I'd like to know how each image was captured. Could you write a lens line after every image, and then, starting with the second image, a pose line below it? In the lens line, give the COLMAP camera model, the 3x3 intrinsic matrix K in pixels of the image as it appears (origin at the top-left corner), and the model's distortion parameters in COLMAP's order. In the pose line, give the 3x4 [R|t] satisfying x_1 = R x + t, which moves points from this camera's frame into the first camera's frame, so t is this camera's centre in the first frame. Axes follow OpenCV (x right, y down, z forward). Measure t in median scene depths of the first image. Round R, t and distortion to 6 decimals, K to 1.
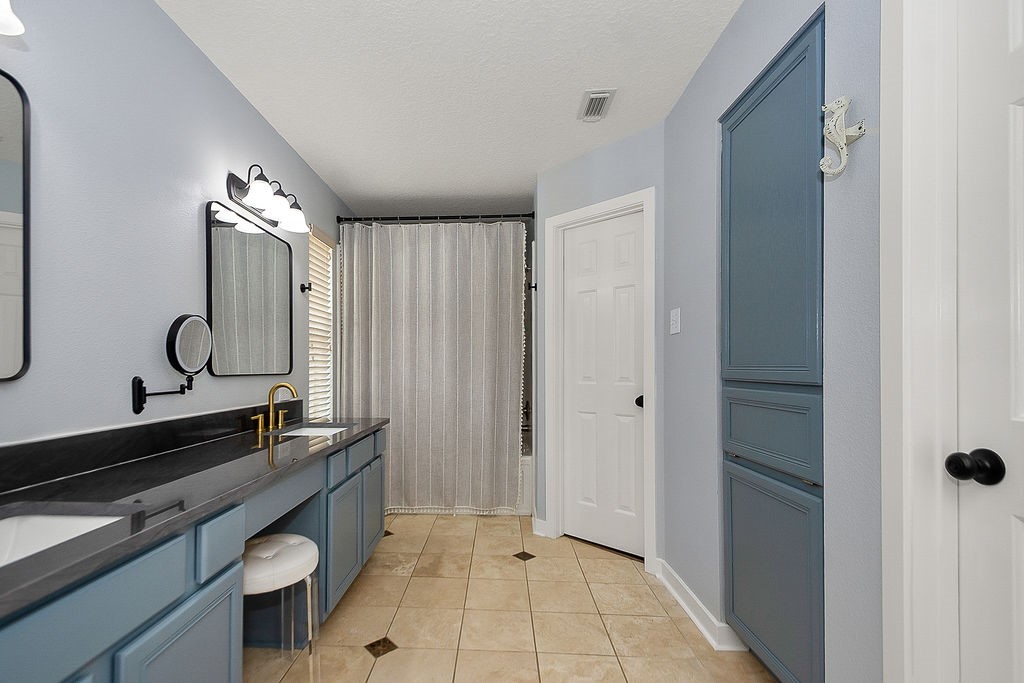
lens RADIAL K [[457.2, 0, 487.1], [0, 457.2, 366.3], [0, 0, 1]] dist [0.029566, -0.011061]
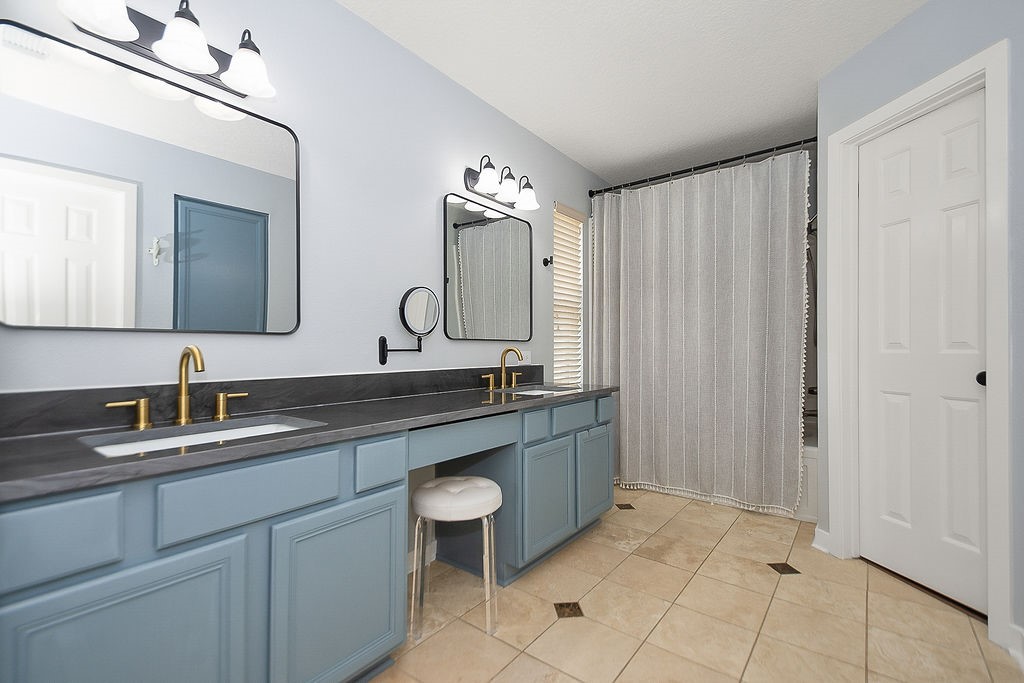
lens RADIAL K [[457.2, 0, 516.0], [0, 457.2, 344.9], [0, 0, 1]] dist [0.029566, -0.011061]
pose [[0.824354, -0.005242, -0.566051, 0.150618], [0.004437, 0.999986, -0.002800, 0.026964], [0.566058, -0.000203, 0.824365, 0.076977]]
